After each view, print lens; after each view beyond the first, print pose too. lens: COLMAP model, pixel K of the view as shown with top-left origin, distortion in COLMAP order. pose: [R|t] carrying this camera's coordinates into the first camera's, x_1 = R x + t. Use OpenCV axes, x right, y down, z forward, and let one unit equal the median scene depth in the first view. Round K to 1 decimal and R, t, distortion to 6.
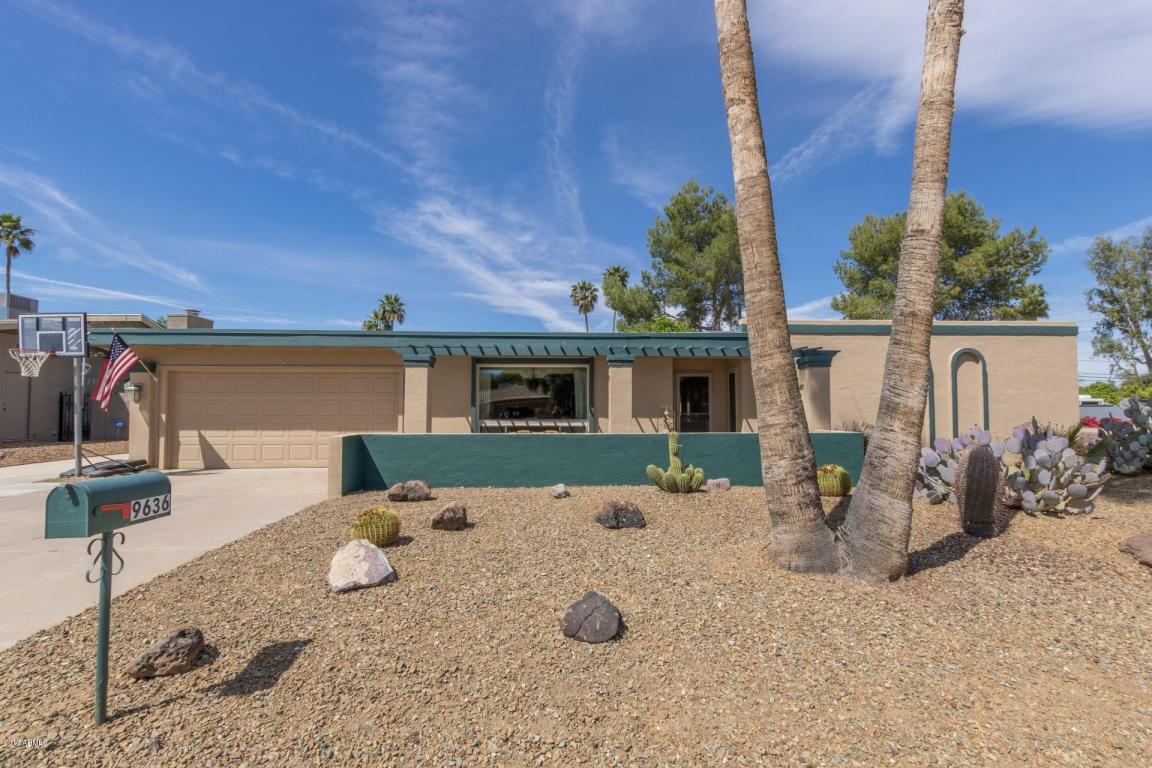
lens RADIAL K [[488.1, 0, 576.6], [0, 488.1, 407.8], [0, 0, 1]] dist [-0.000157, -0.000438]
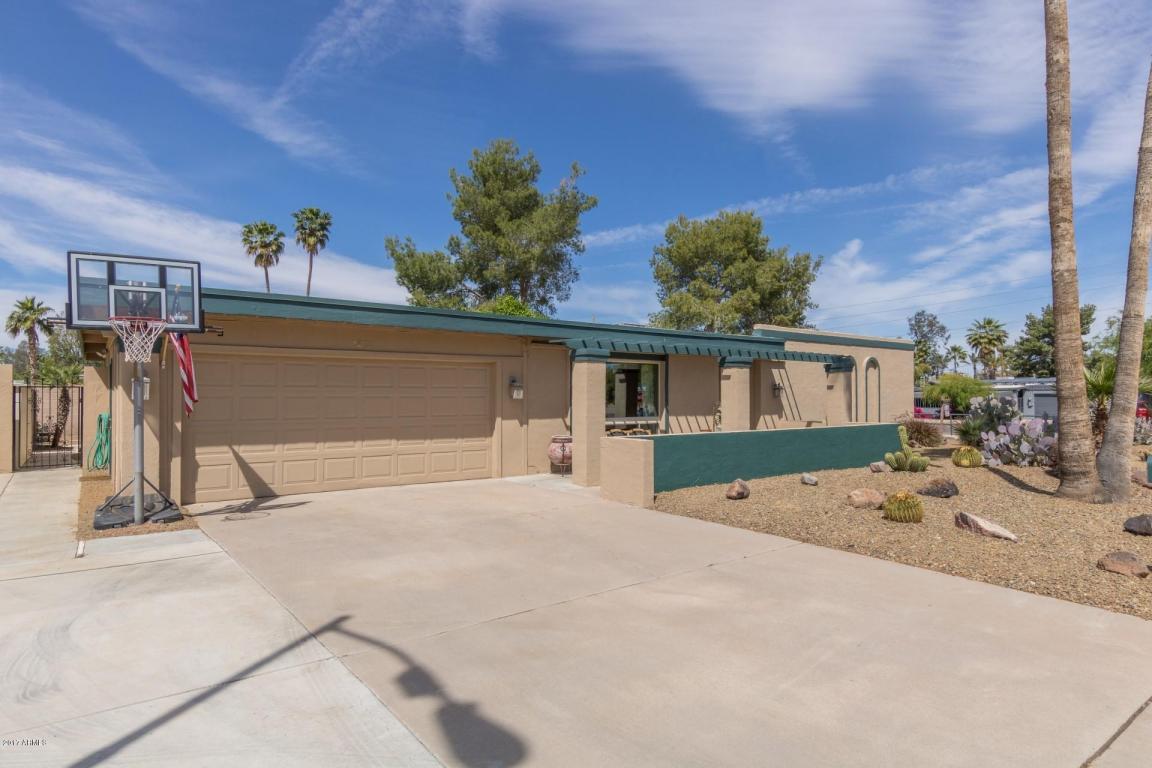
lens RADIAL K [[611.5, 0, 578.5], [0, 611.5, 391.8], [0, 0, 1]] dist [-0.000991, 0.000115]
pose [[0.840510, 0.005308, 0.541769, -0.822304], [0.000377, 0.999946, -0.010383, -0.015820], [-0.541795, 0.008931, 0.840463, 0.059183]]
